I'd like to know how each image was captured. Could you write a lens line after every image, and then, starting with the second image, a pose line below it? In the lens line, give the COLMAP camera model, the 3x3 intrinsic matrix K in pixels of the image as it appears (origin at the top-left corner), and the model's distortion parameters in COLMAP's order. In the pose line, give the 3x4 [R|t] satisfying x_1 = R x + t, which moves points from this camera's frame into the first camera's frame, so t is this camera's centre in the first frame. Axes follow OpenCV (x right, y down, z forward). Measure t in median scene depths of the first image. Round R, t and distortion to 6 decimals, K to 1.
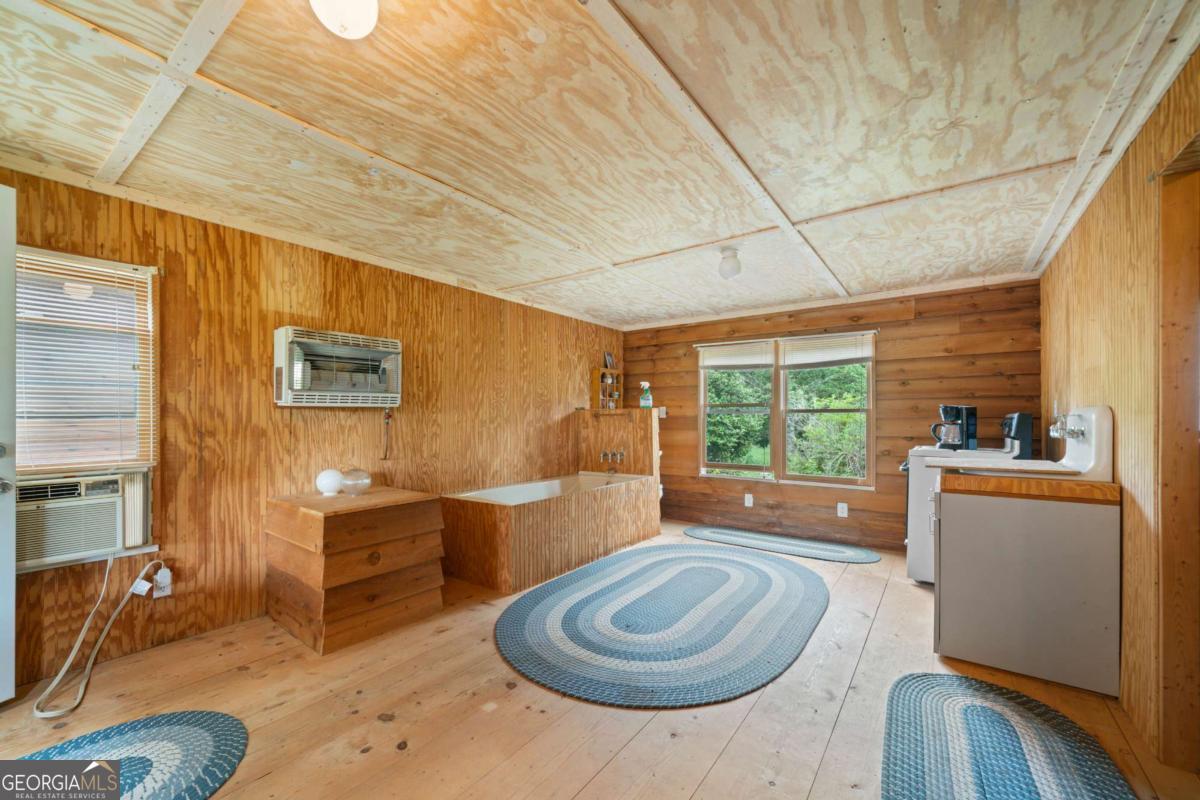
lens RADIAL K [[487.3, 0, 587.6], [0, 487.3, 417.6], [0, 0, 1]] dist [-0.000711, 0.000454]
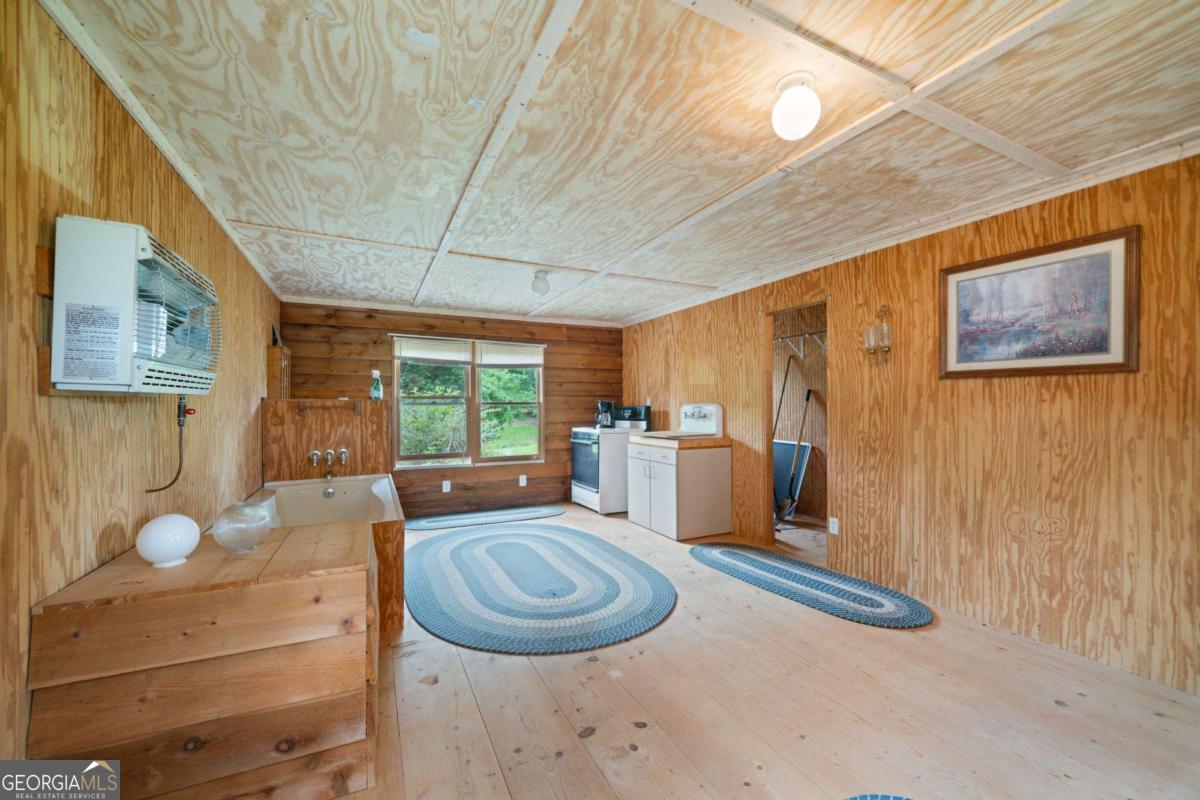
lens RADIAL K [[487.3, 0, 607.1], [0, 487.3, 402.2], [0, 0, 1]] dist [-0.000711, 0.000454]
pose [[0.431432, 0.006706, 0.902121, -0.633365], [0.004172, 0.999947, -0.009429, -0.005474], [-0.902136, 0.007832, 0.431381, 0.282577]]
